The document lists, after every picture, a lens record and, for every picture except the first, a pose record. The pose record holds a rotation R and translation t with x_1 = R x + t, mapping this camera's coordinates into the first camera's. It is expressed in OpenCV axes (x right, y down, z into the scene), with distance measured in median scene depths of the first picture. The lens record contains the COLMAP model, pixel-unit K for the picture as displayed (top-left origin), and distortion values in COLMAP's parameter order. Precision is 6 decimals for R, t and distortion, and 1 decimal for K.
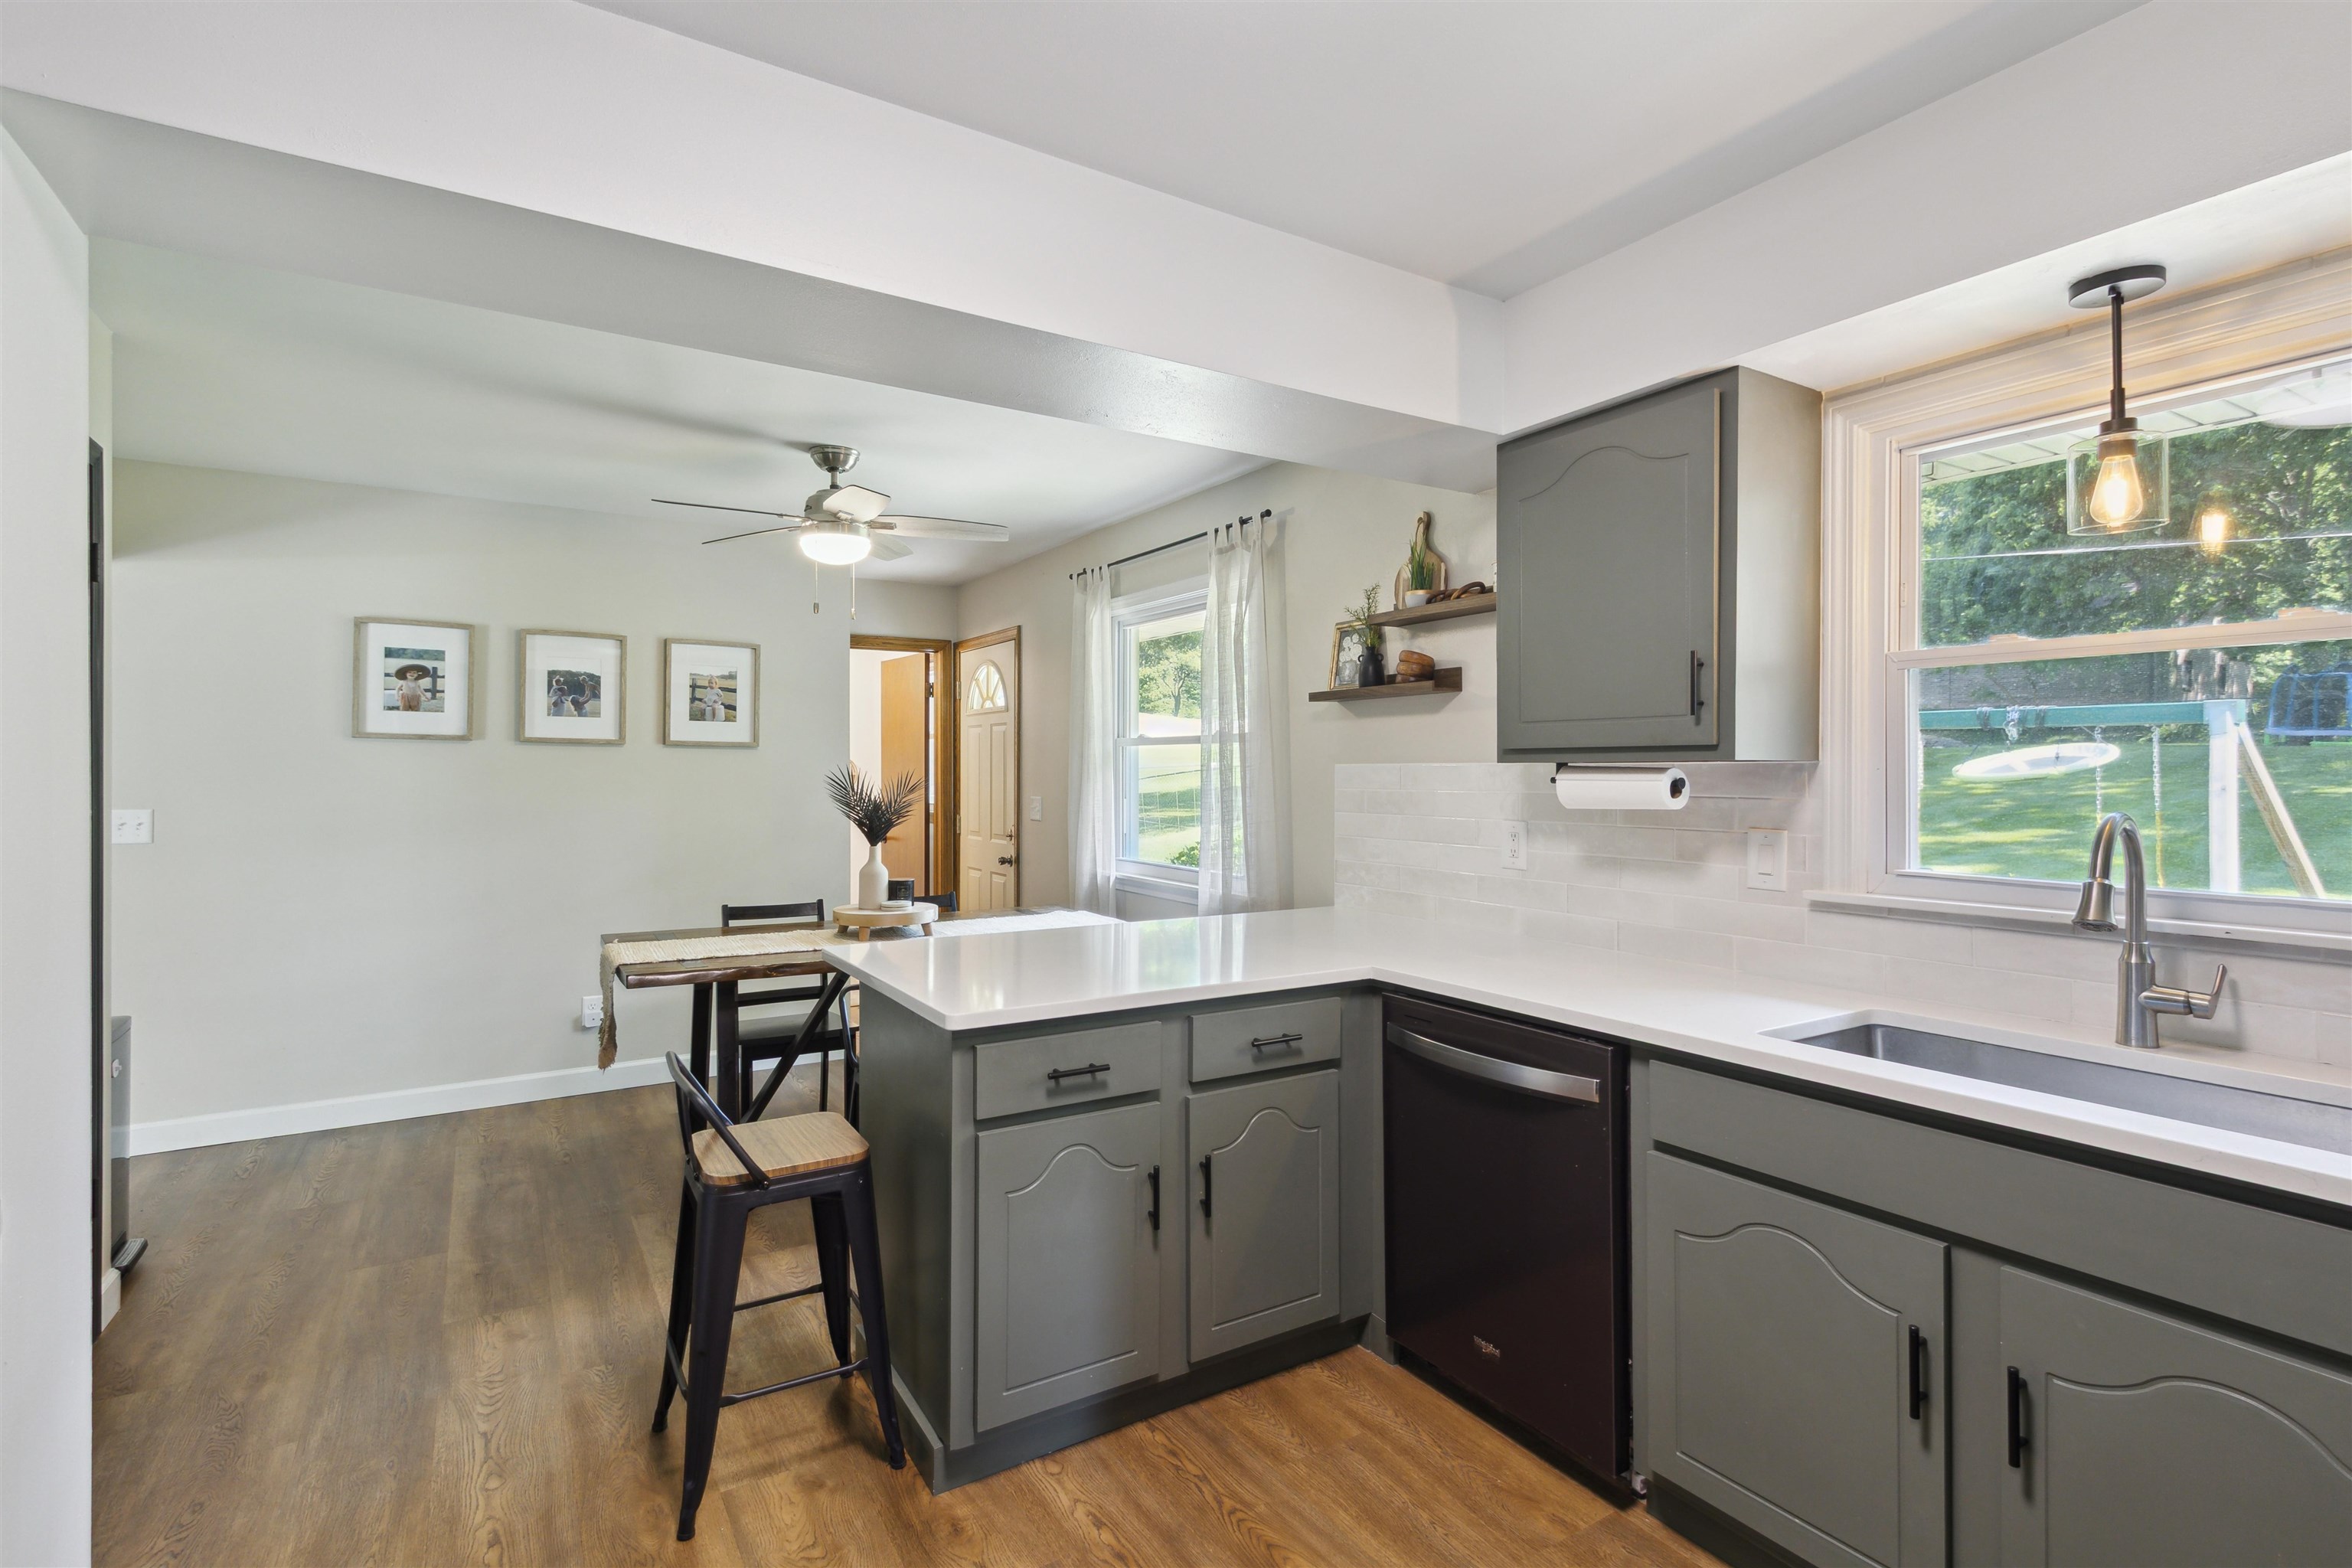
lens RADIAL K [[1122.5, 0, 1172.8], [0, 1122.5, 776.2], [0, 0, 1]] dist [0.005193, 0.000273]
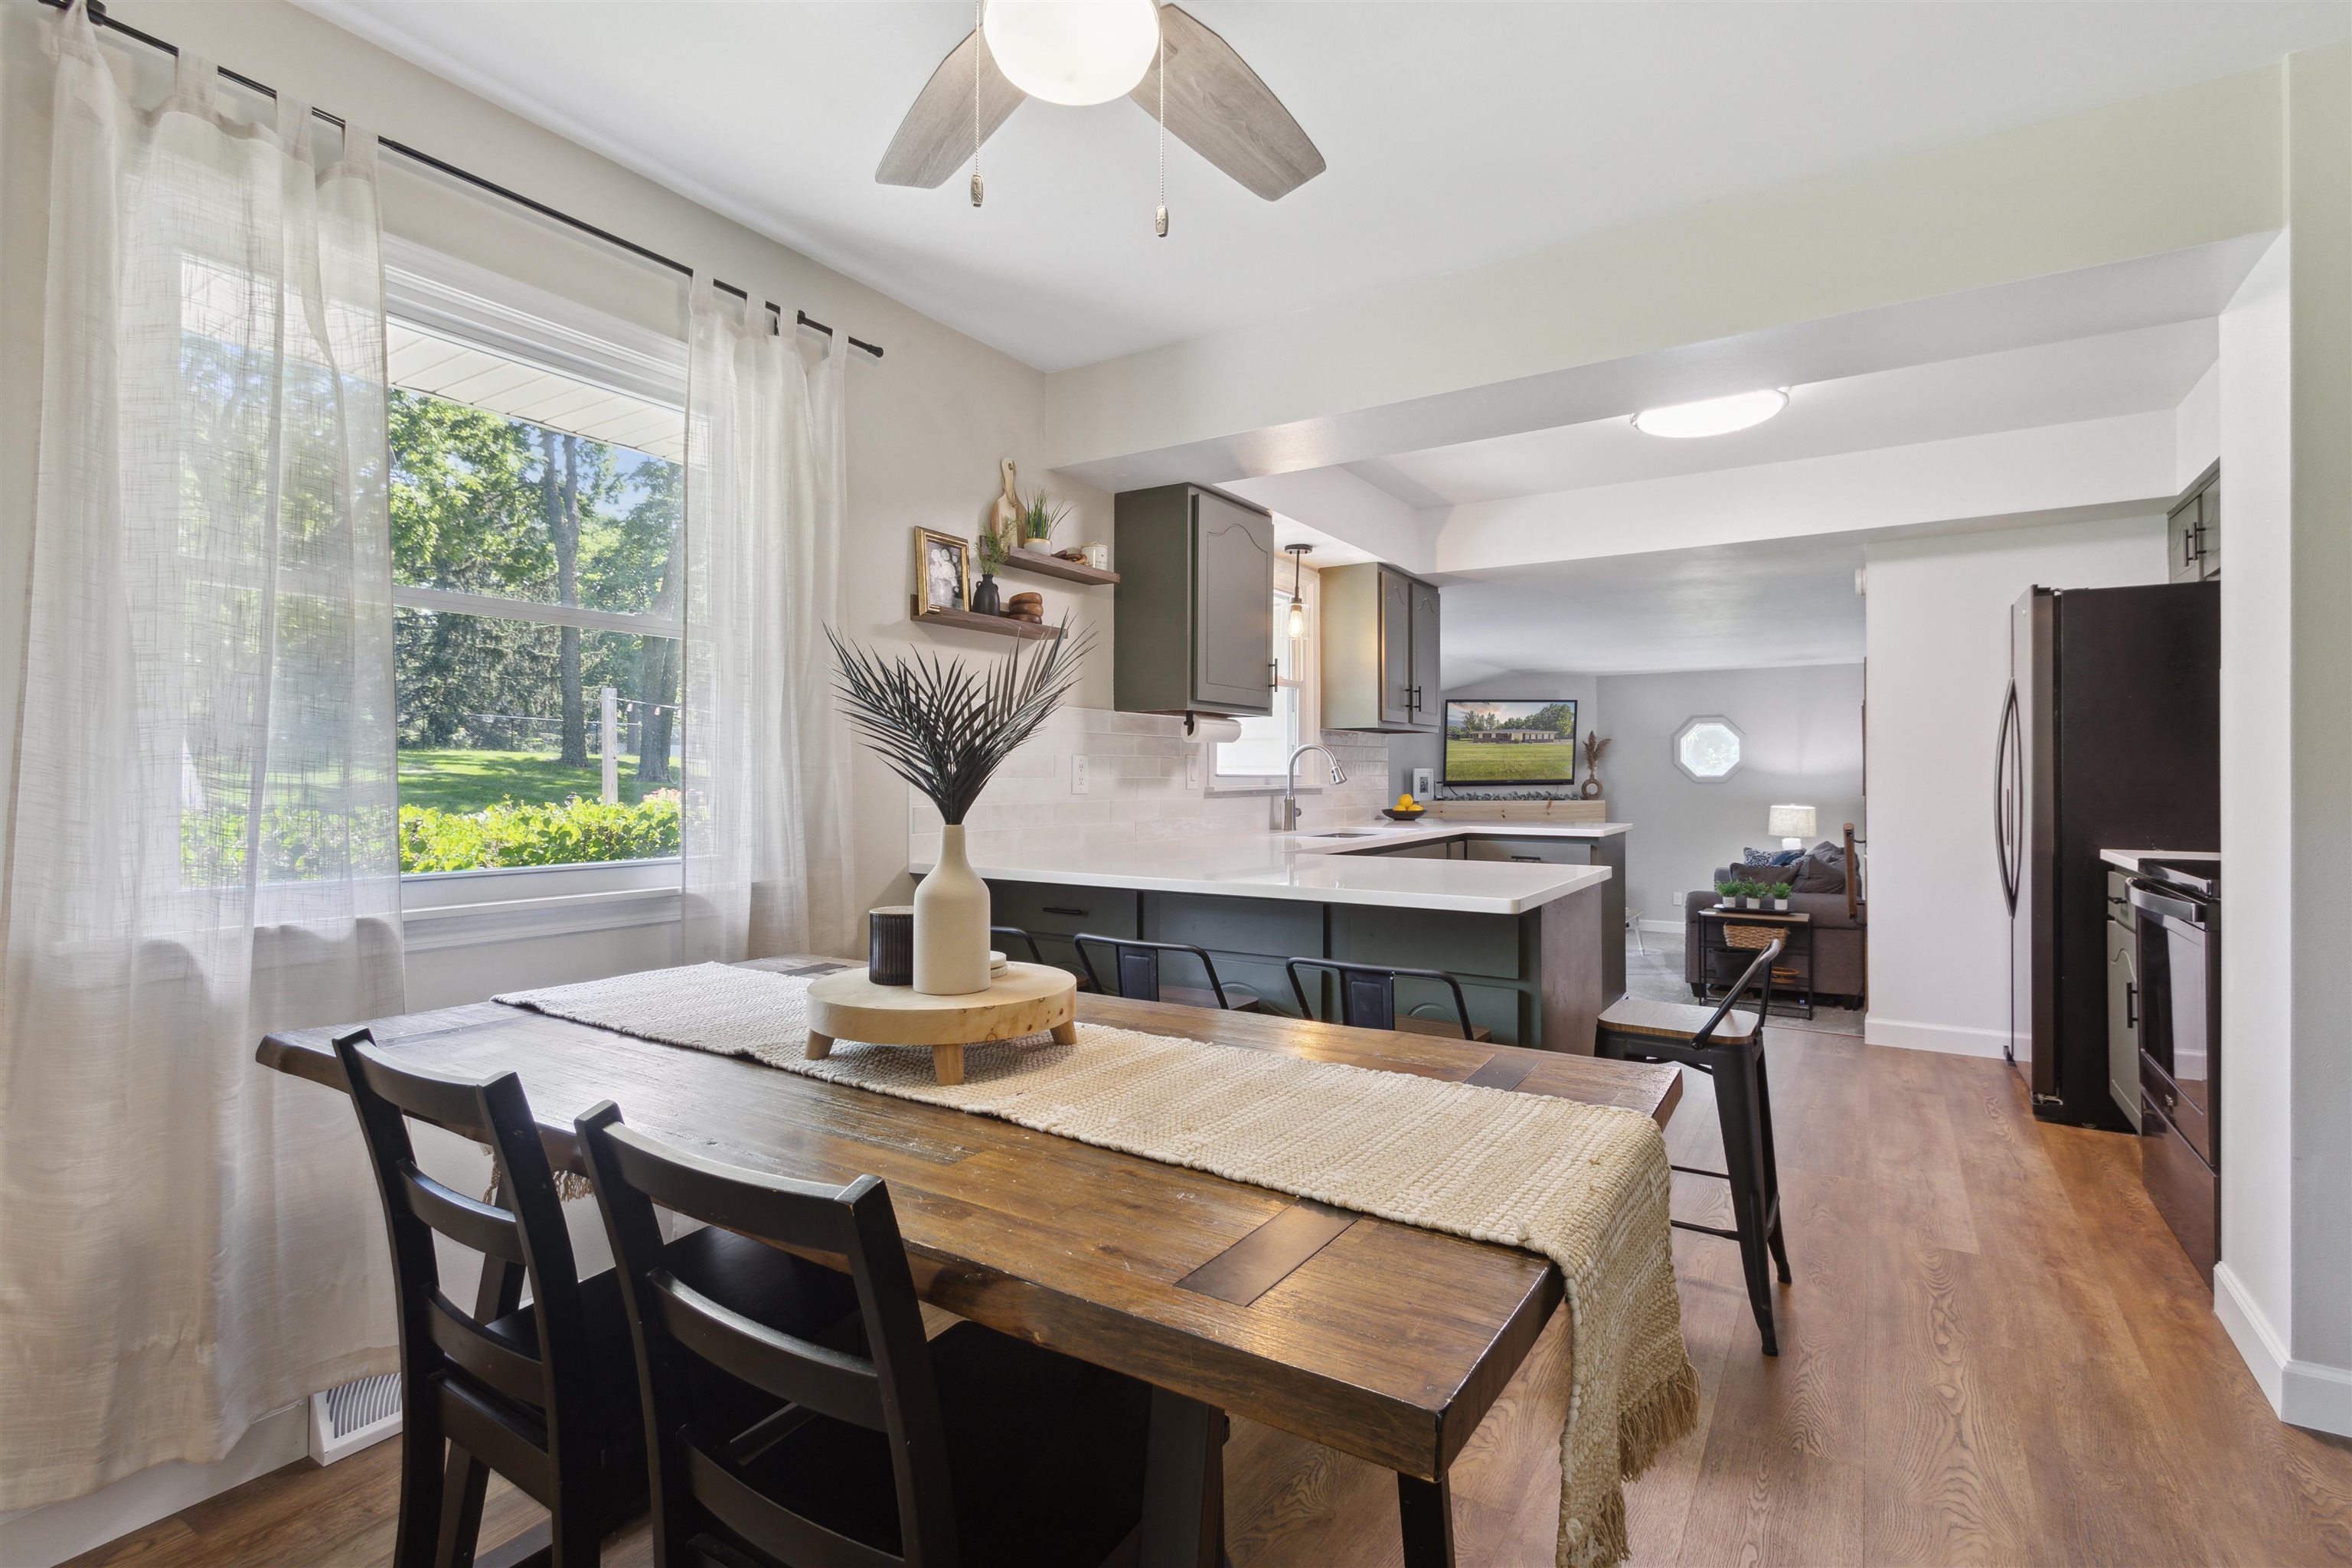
lens RADIAL K [[1082.3, 0, 1176.0], [0, 1082.3, 784.0], [0, 0, 1]] dist [-0.001790, -0.000402]
pose [[-0.435064, -0.008720, 0.900357, -0.750957], [0.002081, 0.999941, 0.010691, 0.054713], [-0.900397, 0.006525, -0.435020, 1.310135]]
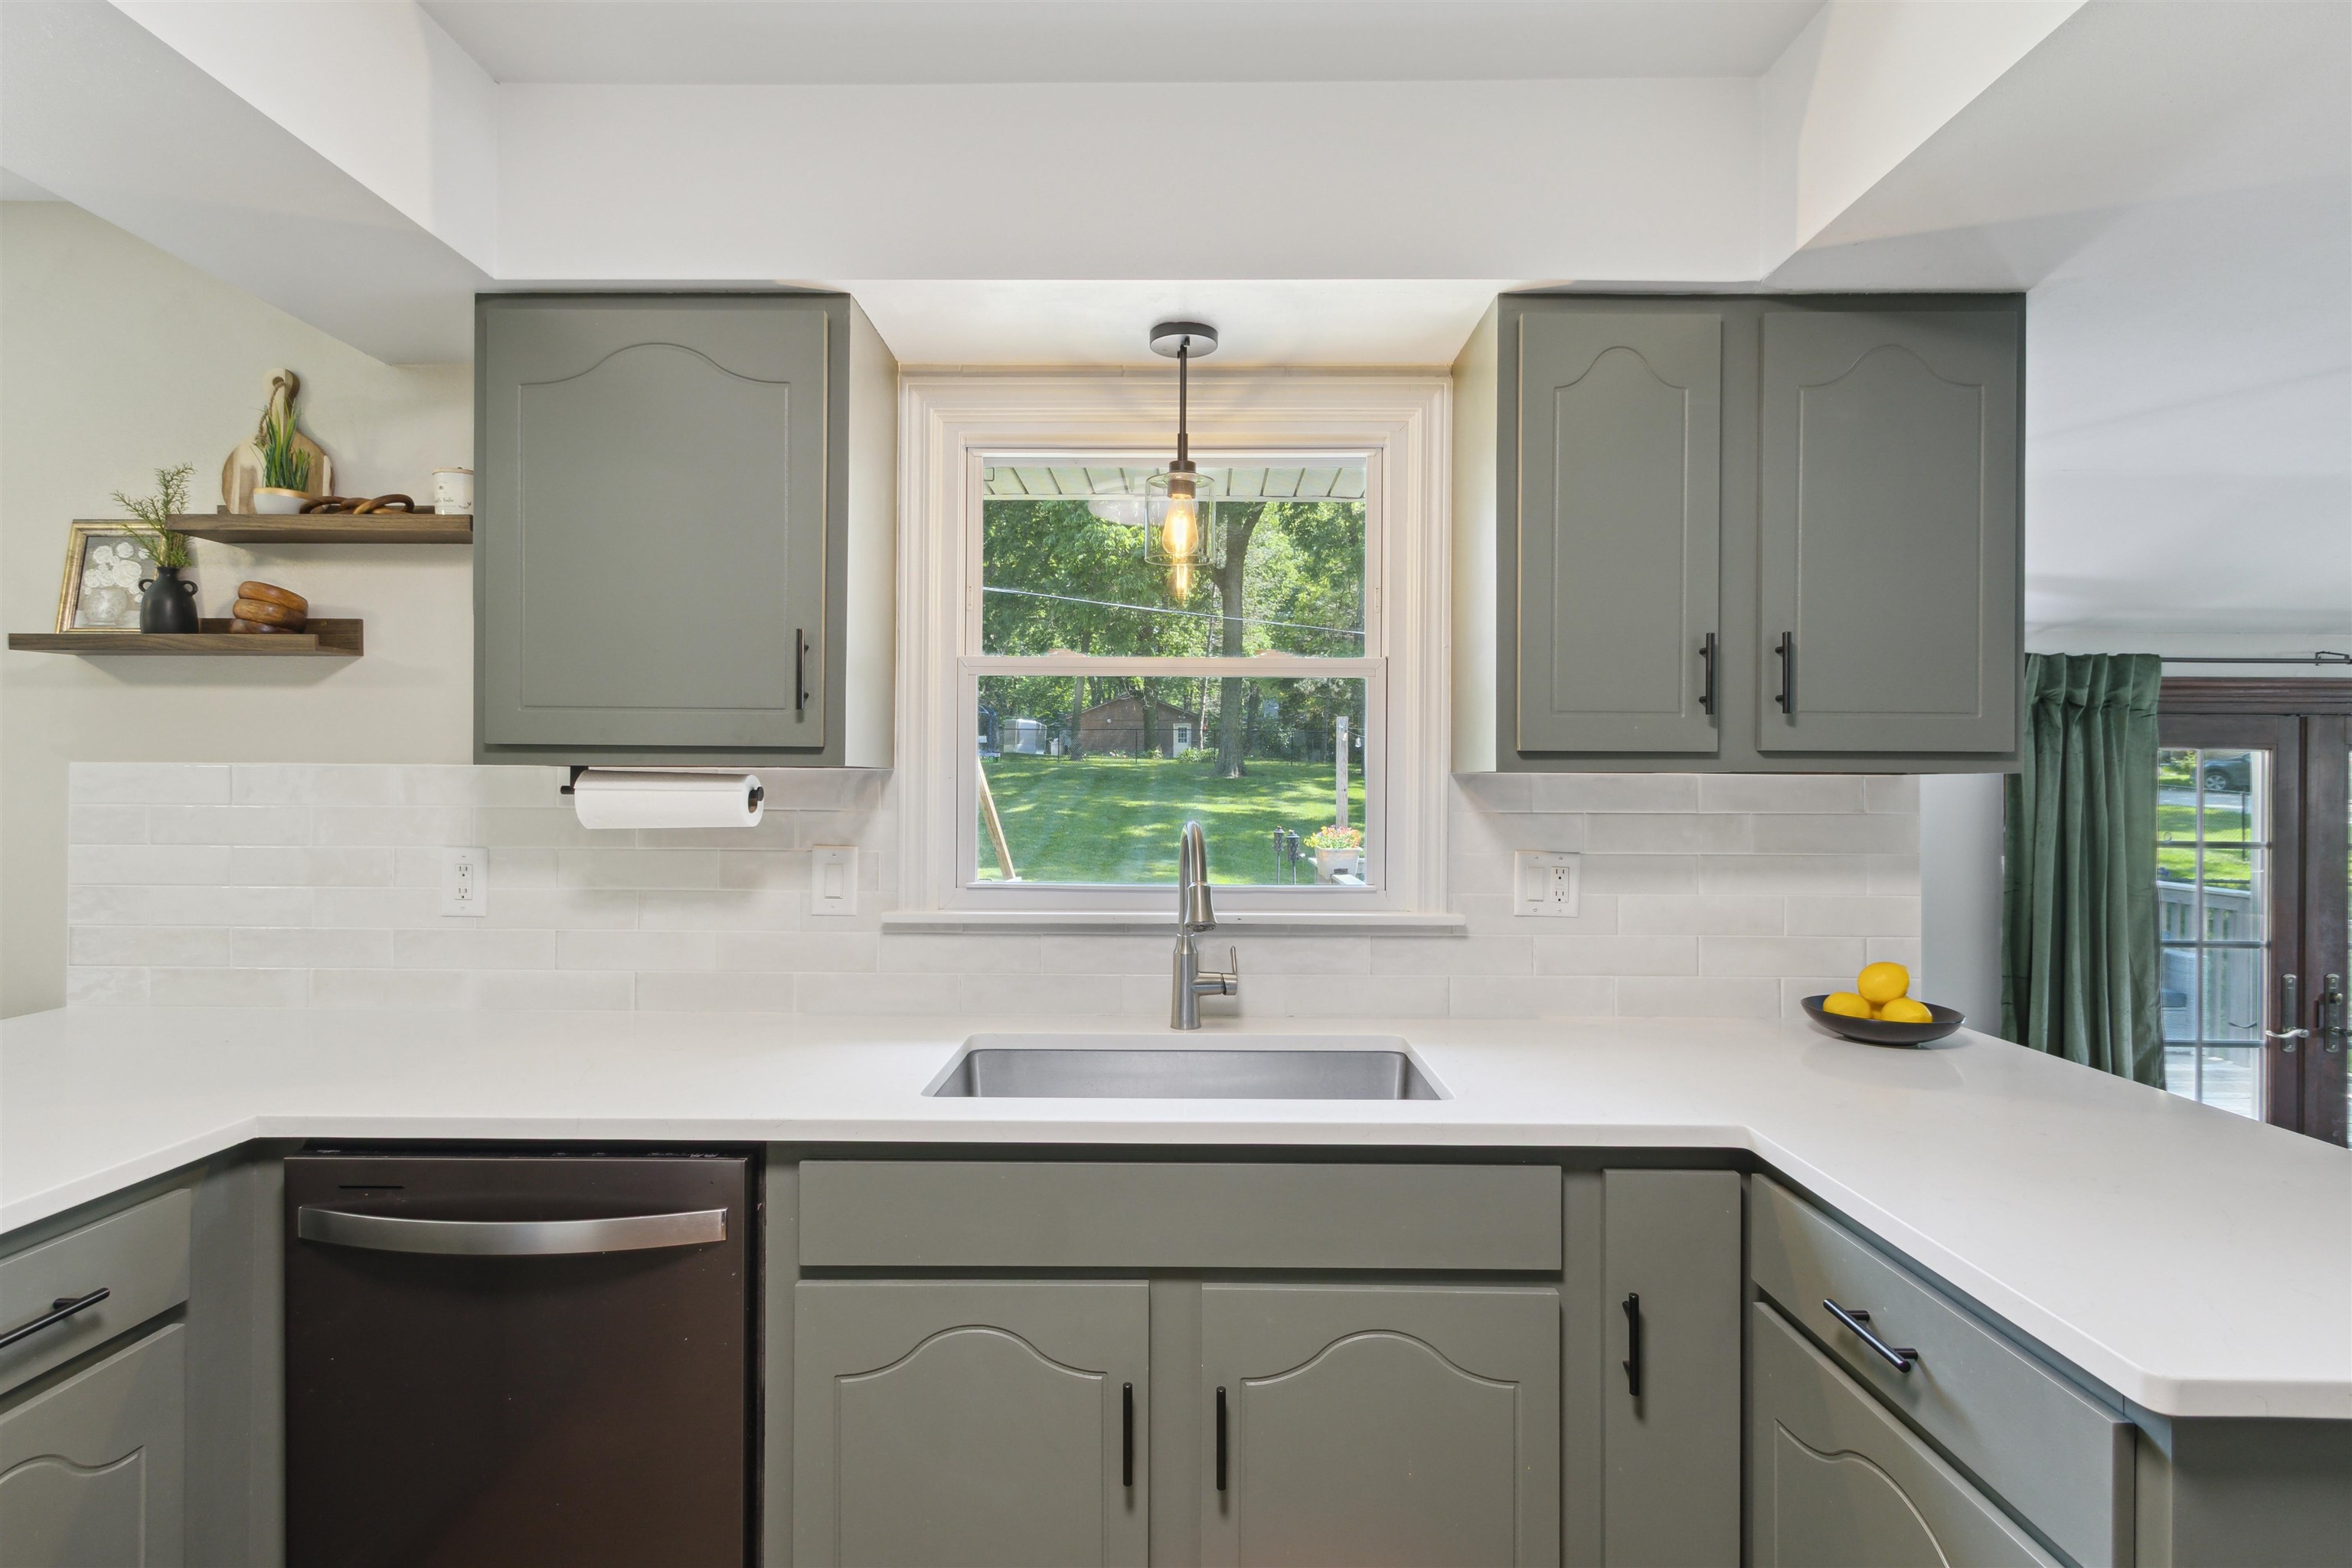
lens RADIAL K [[1110.7, 0, 1176.0], [0, 1110.7, 784.0], [0, 0, 1]] dist [0.001870, 0.000047]
pose [[0.528813, 0.002124, 0.848736, -0.045589], [-0.003500, 0.999994, -0.000321, -0.001098], [-0.848731, -0.002801, 0.528817, 0.235835]]
